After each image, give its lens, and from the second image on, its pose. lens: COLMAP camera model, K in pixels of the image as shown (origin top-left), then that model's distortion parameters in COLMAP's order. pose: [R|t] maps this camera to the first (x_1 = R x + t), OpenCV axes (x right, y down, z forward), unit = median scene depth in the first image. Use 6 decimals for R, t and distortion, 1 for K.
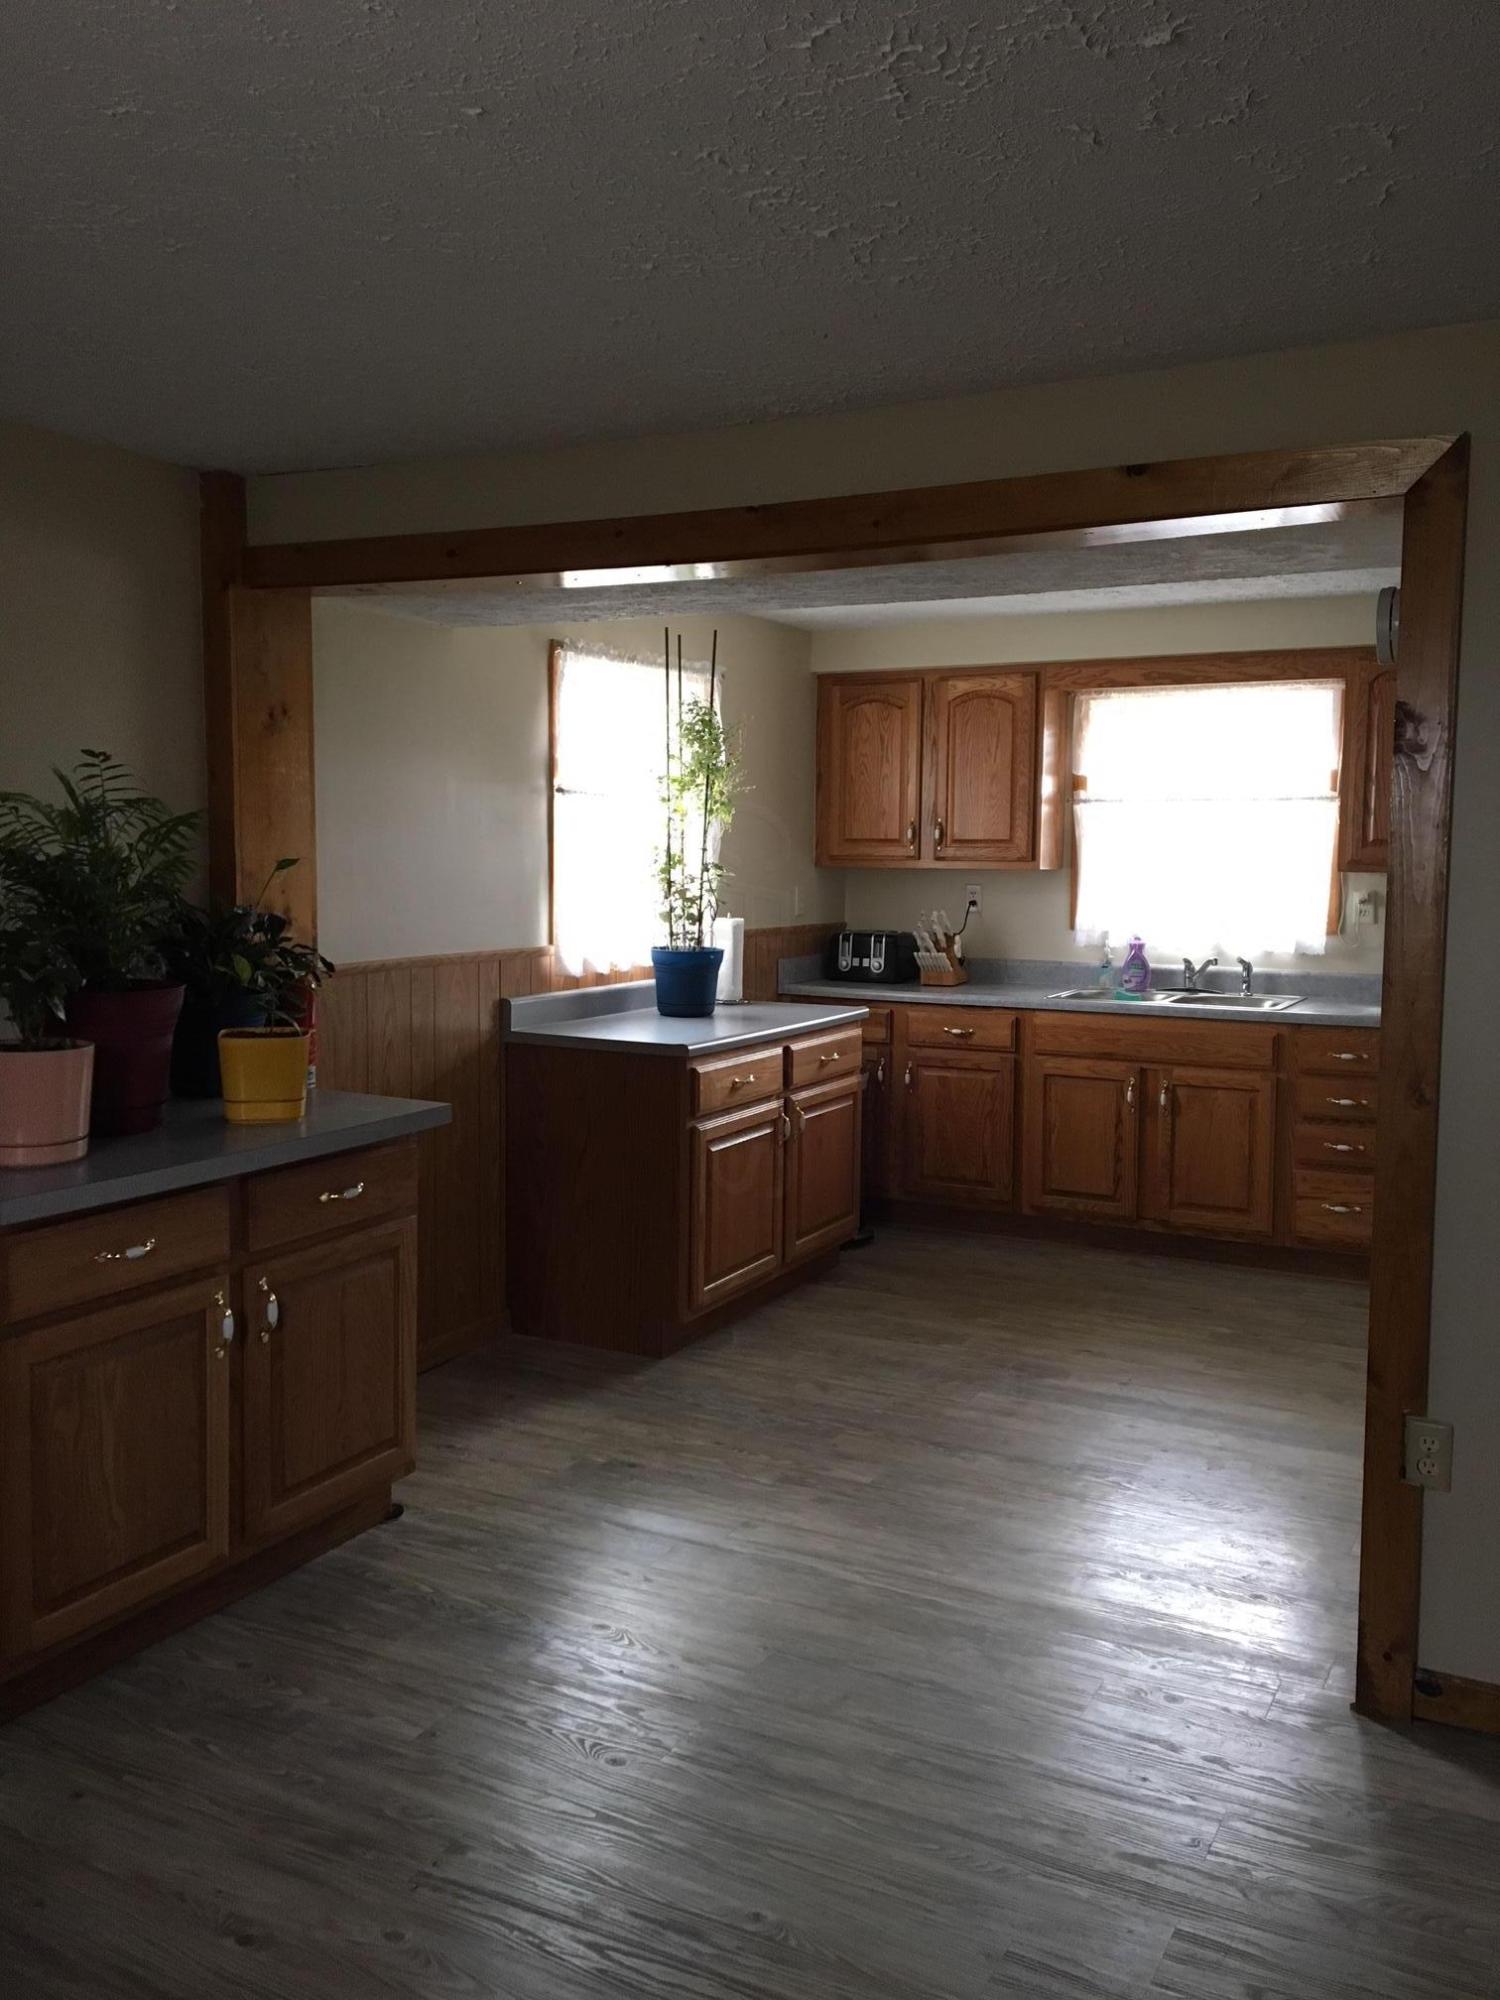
lens RADIAL K [[1688.1, 0, 750.0], [0, 1688.1, 1000.0], [0, 0, 1]] dist [0.102646, -0.181729]
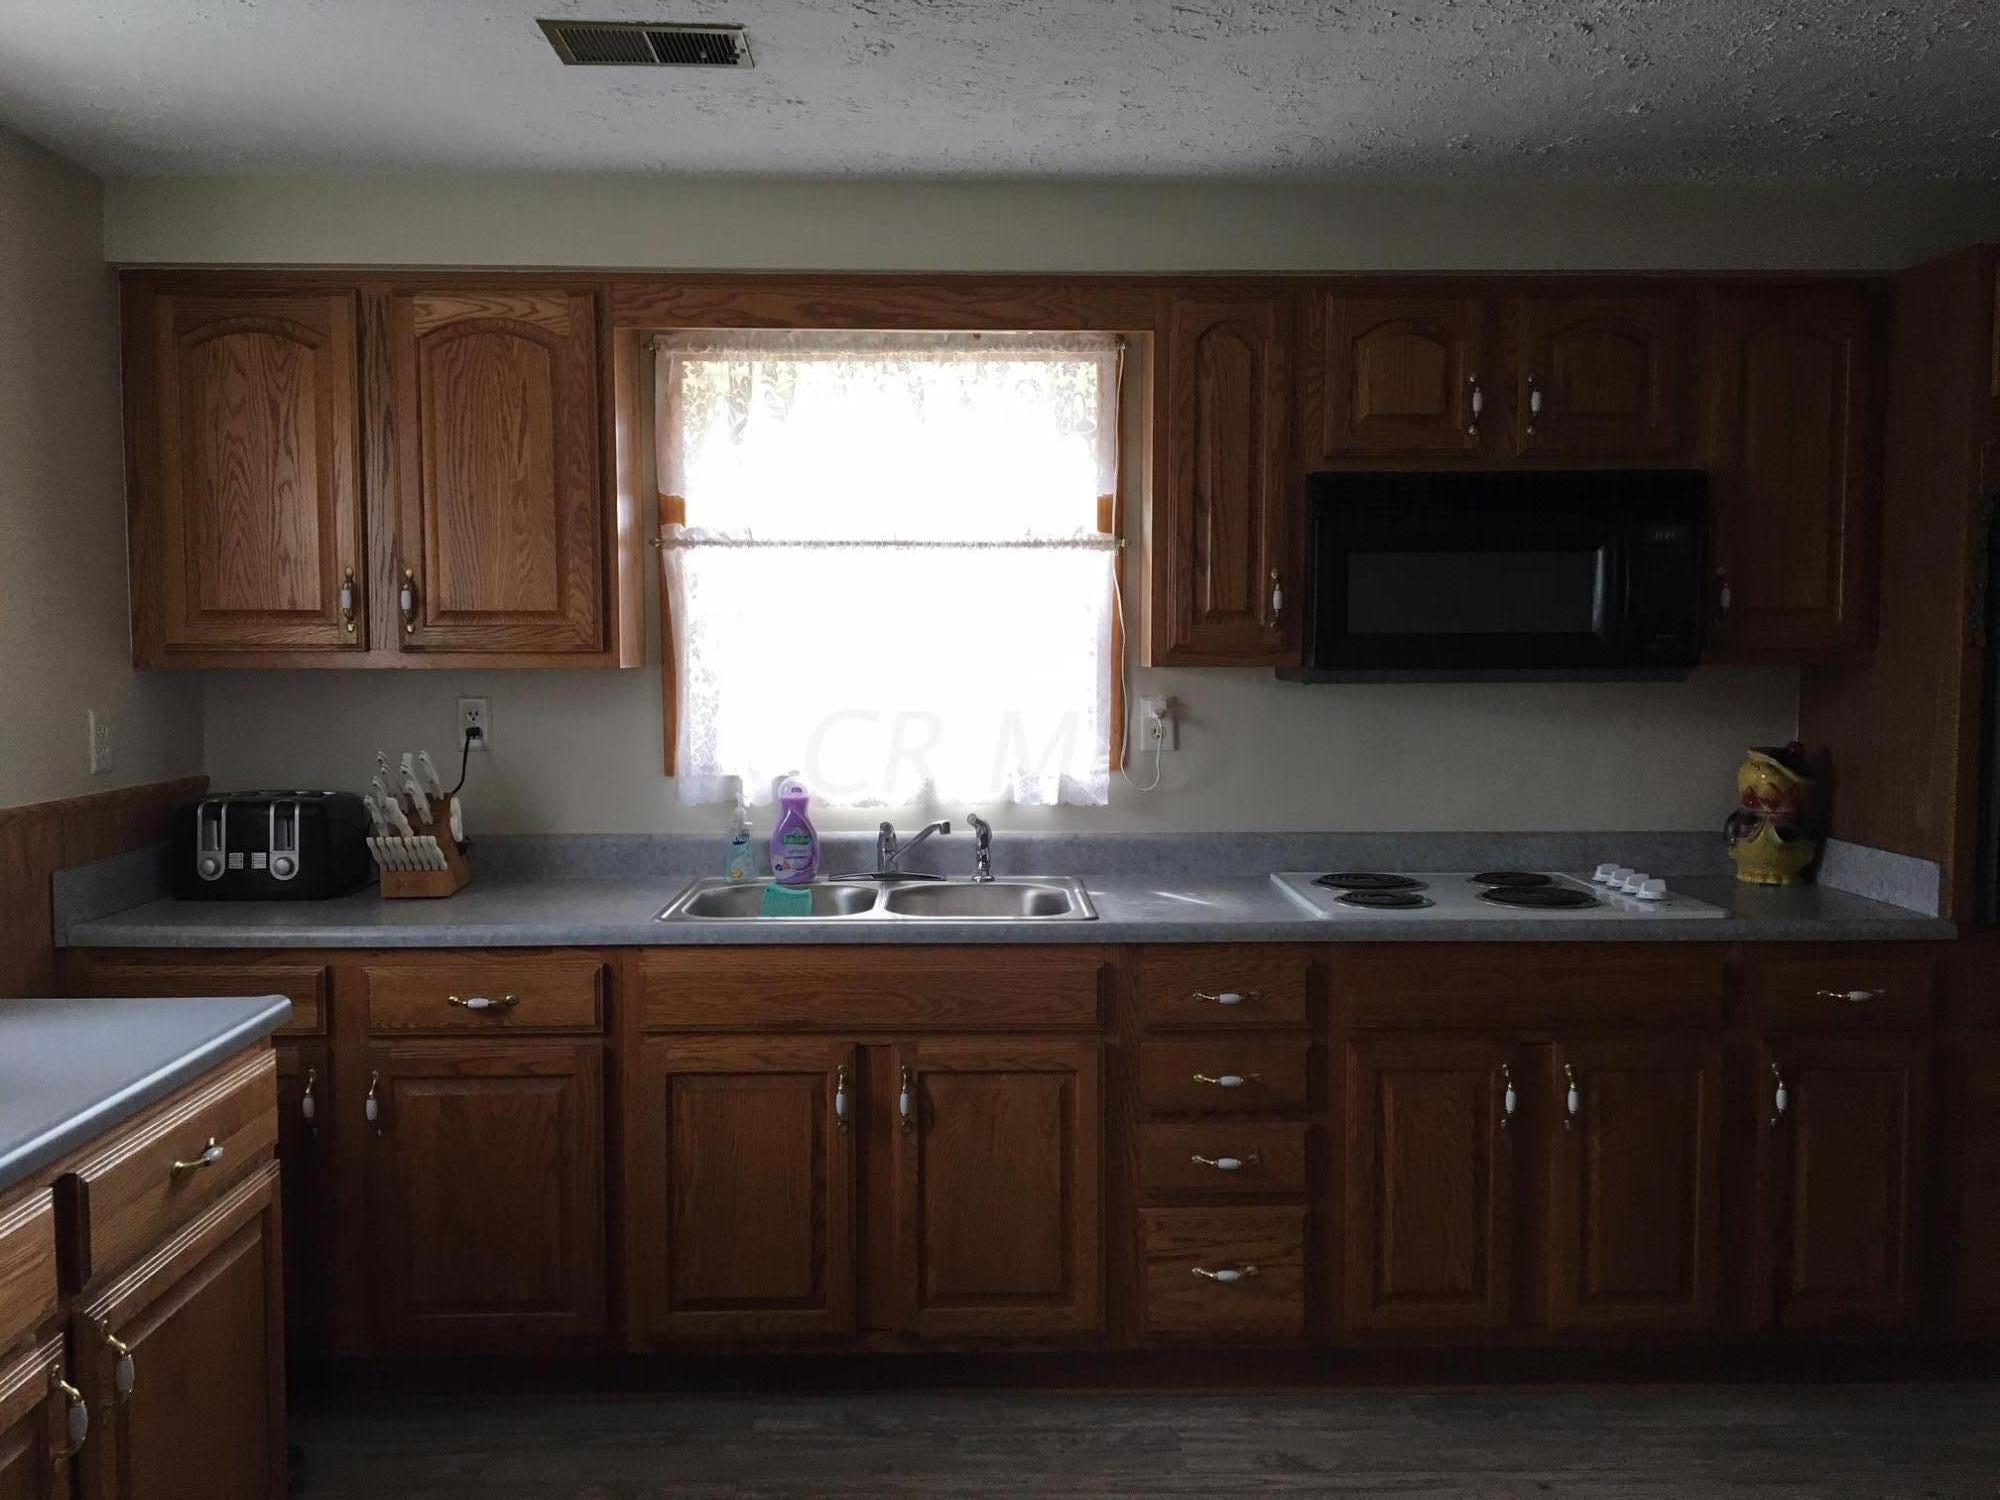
lens RADIAL K [[1688.1, 0, 1000.0], [0, 1688.1, 750.0], [0, 0, 1]] dist [0.102646, -0.181729]
pose [[0.875536, -0.040533, 0.481450, 0.020145], [0.051640, 0.998617, -0.009836, -0.040986], [-0.480386, 0.033474, 0.876418, 0.489008]]
